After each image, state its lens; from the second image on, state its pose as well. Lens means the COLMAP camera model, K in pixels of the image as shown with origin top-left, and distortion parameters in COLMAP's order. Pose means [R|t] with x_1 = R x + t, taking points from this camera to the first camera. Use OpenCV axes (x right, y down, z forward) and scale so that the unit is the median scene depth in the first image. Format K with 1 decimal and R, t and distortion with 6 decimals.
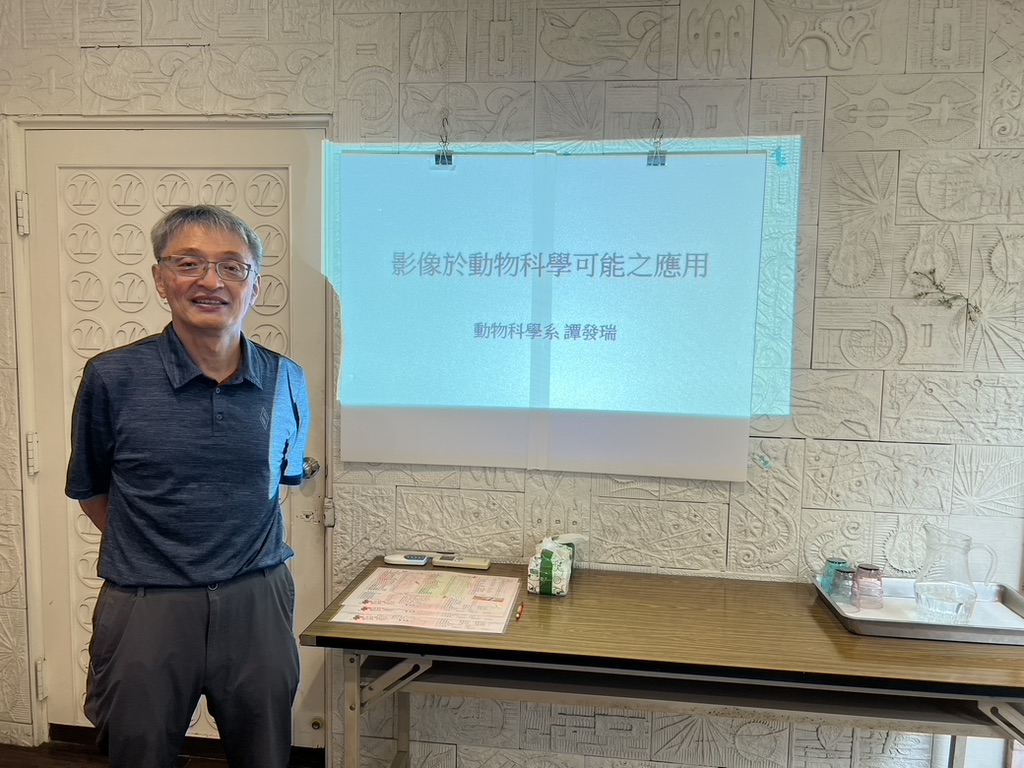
lens RADIAL K [[805.3, 0, 512.0], [0, 805.3, 384.0], [0, 0, 1]] dist [0.041693, -0.058896]
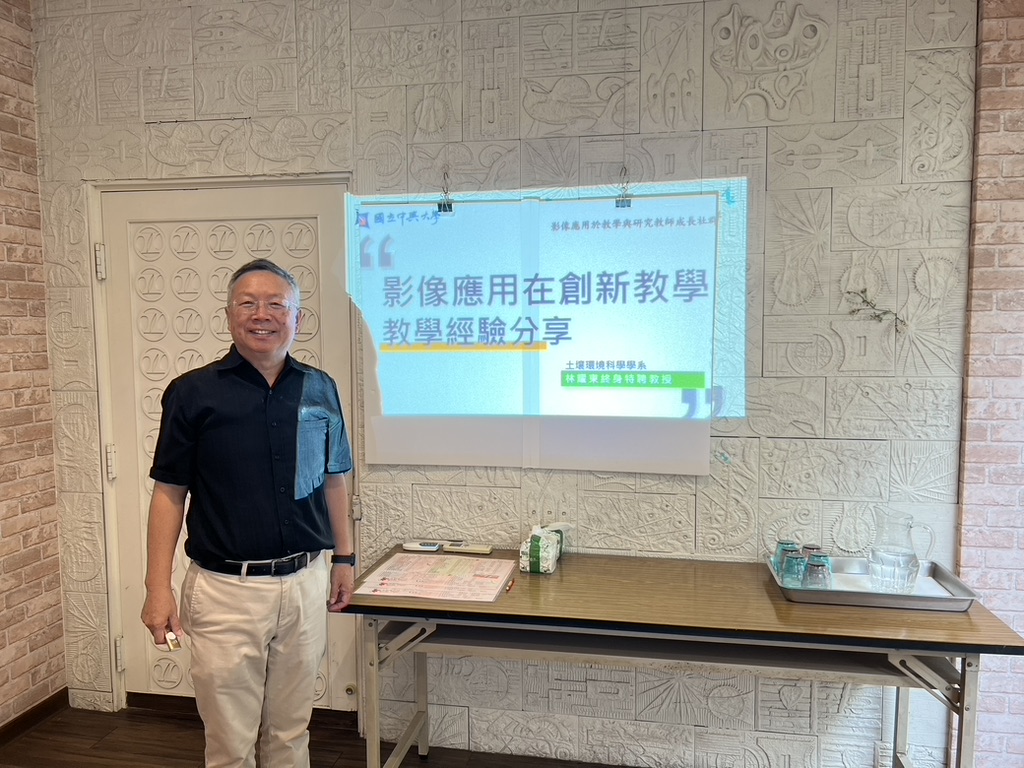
lens RADIAL K [[805.3, 0, 512.0], [0, 805.3, 384.0], [0, 0, 1]] dist [0.041693, -0.058896]
pose [[0.997977, -0.021229, -0.059935, 0.079972], [0.020465, 0.999702, -0.013336, -0.000537], [0.060200, 0.012082, 0.998113, -0.174843]]
